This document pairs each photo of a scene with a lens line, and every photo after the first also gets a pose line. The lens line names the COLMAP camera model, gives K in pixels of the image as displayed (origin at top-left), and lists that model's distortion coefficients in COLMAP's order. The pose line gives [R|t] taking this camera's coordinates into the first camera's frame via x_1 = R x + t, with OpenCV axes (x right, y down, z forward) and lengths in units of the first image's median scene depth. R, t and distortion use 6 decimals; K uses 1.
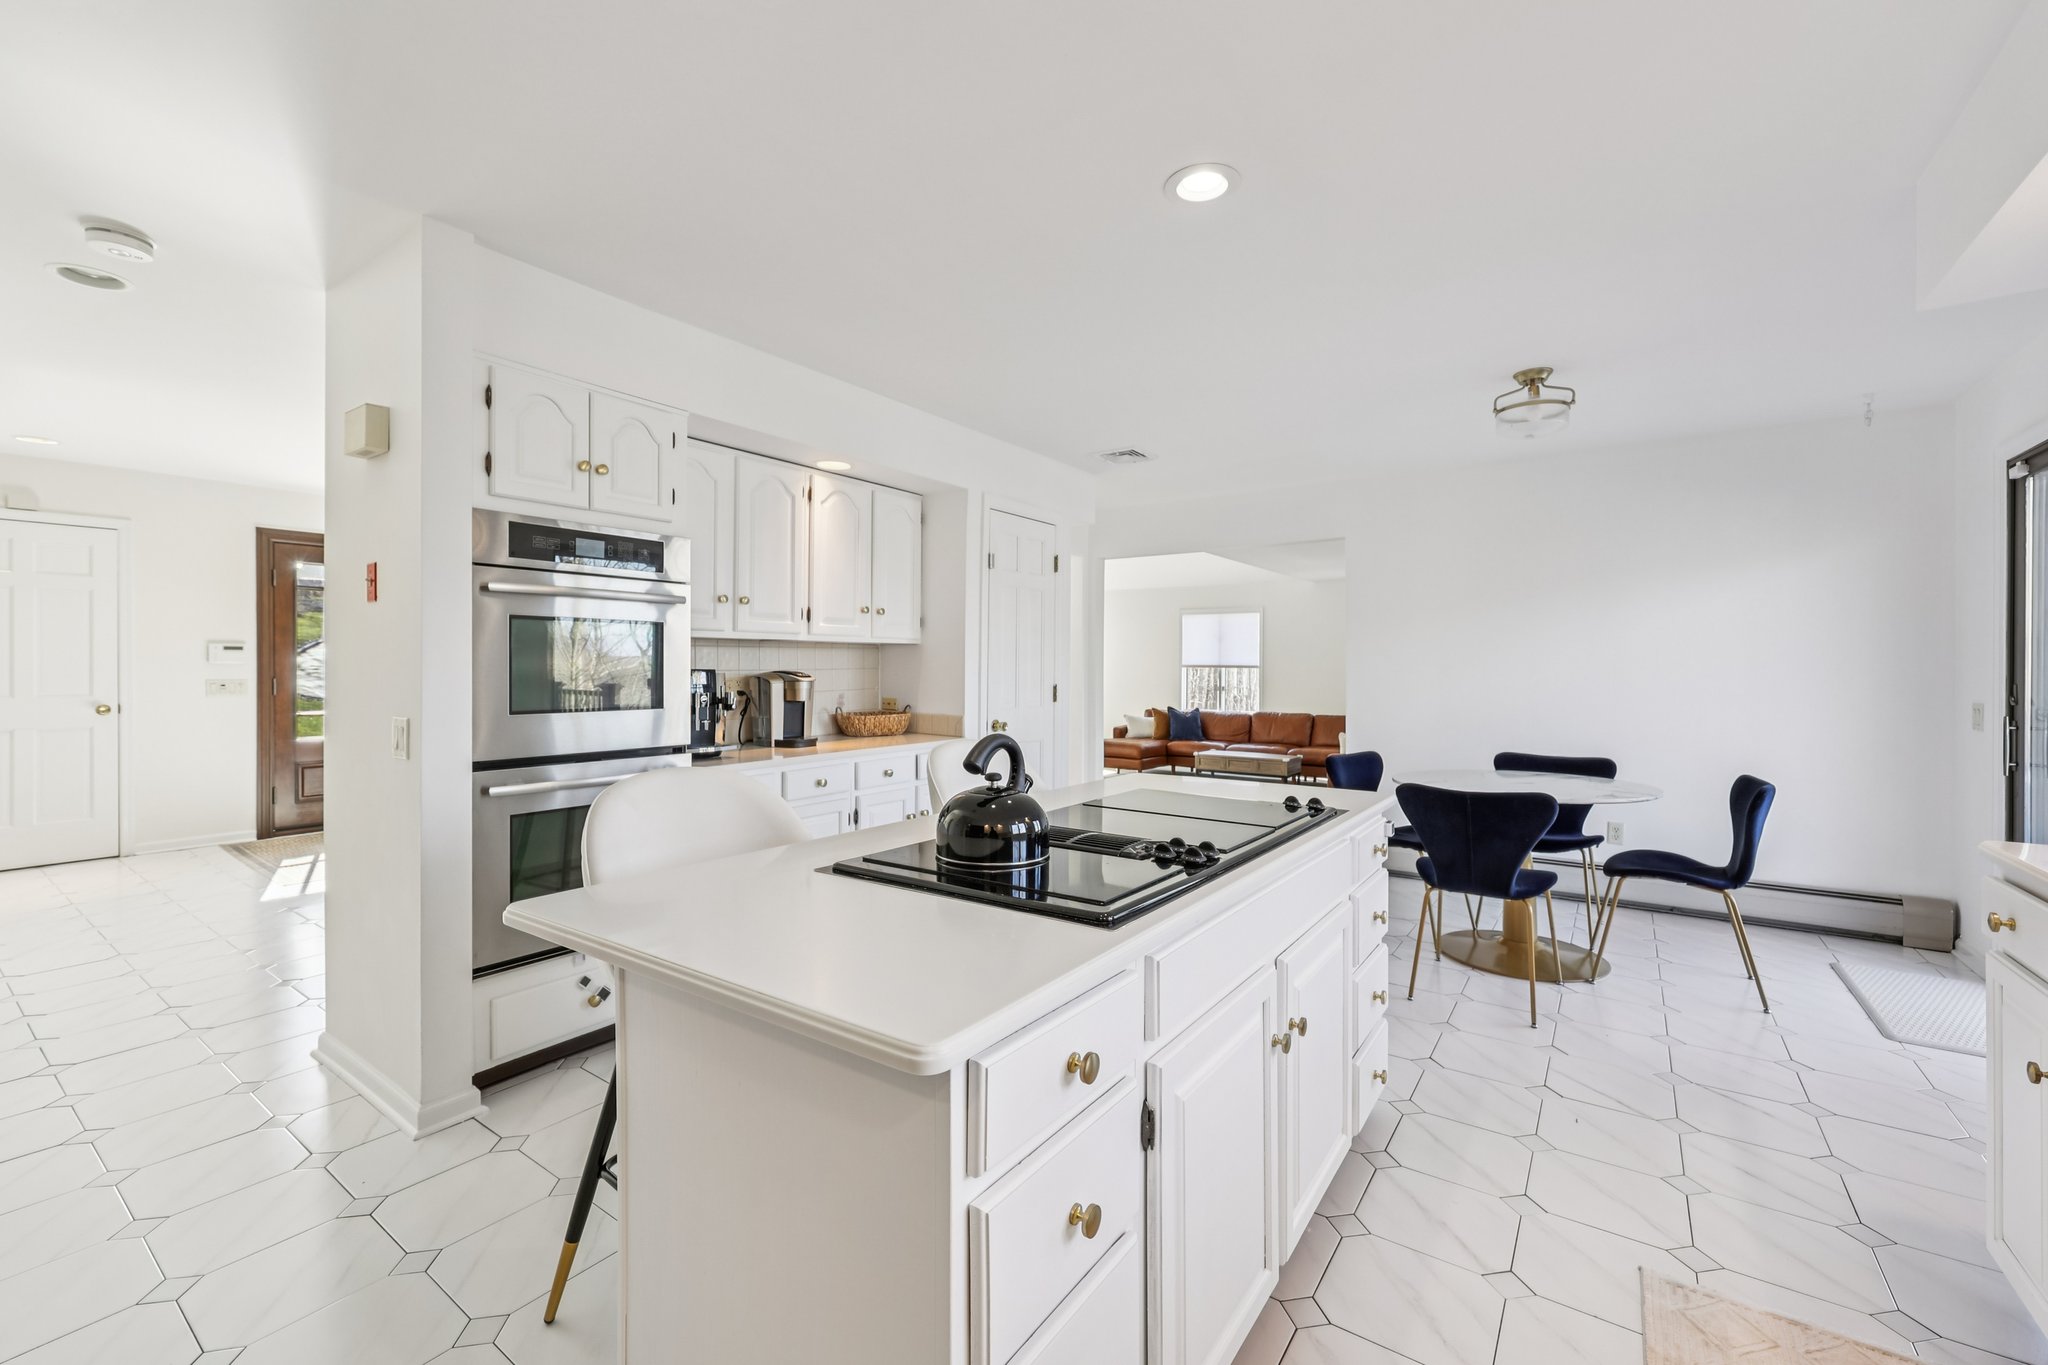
lens RADIAL K [[831.4, 0, 1022.3], [0, 831.4, 672.4], [0, 0, 1]] dist [0.003692, 0.000270]
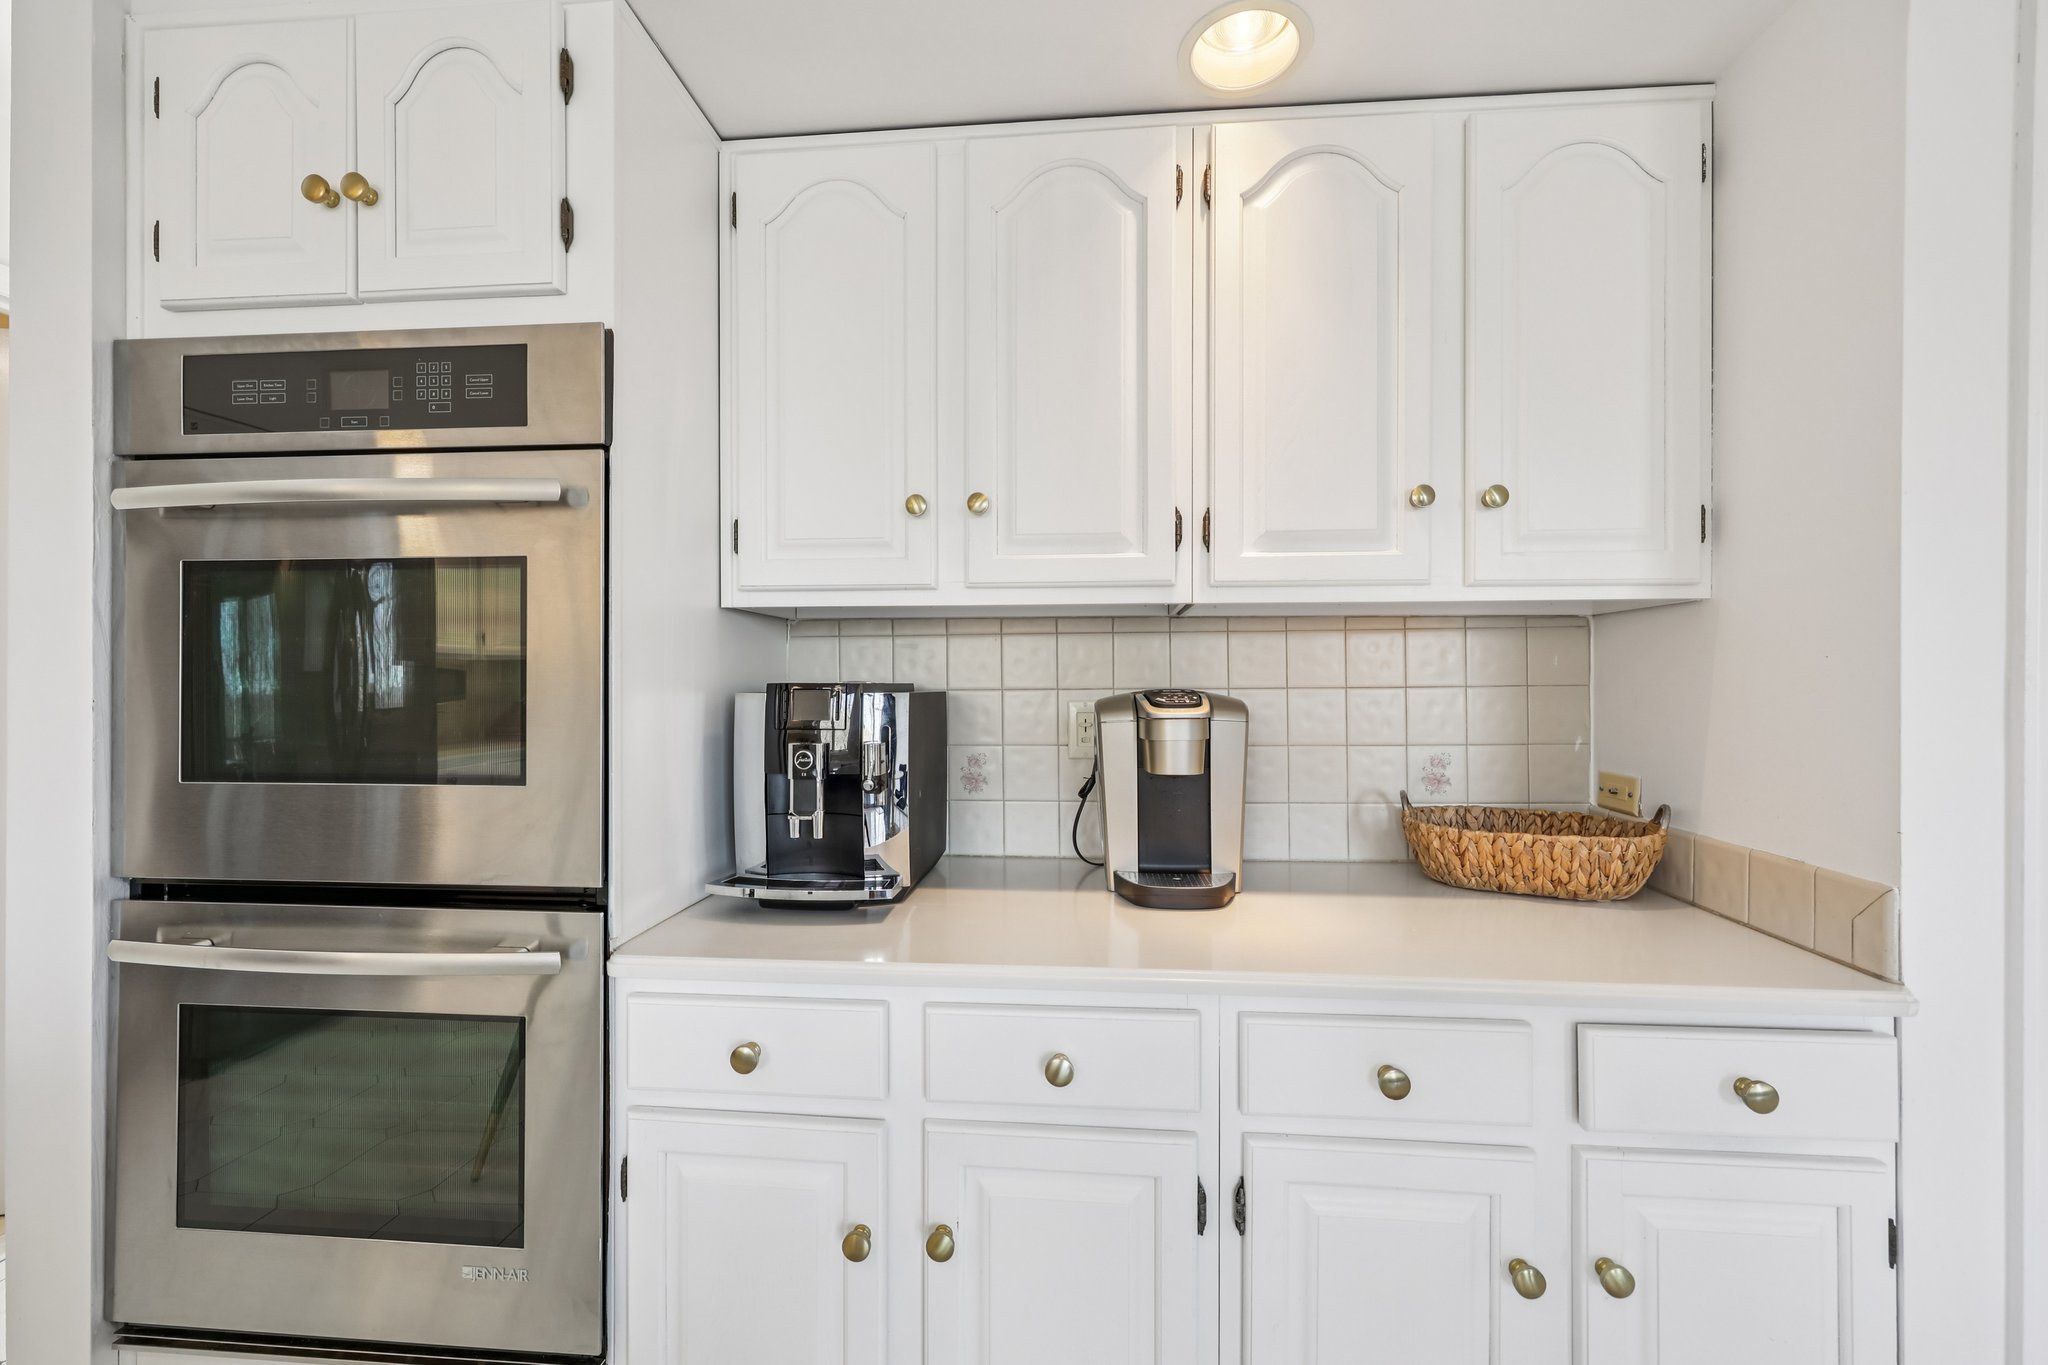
lens RADIAL K [[831.4, 0, 1023.7], [0, 831.4, 670.6], [0, 0, 1]] dist [0.003692, 0.000270]
pose [[0.509454, -0.012853, -0.860402, 0.006290], [-0.006979, 0.999794, -0.019068, -0.002387], [0.860470, 0.015719, 0.509259, 0.779242]]
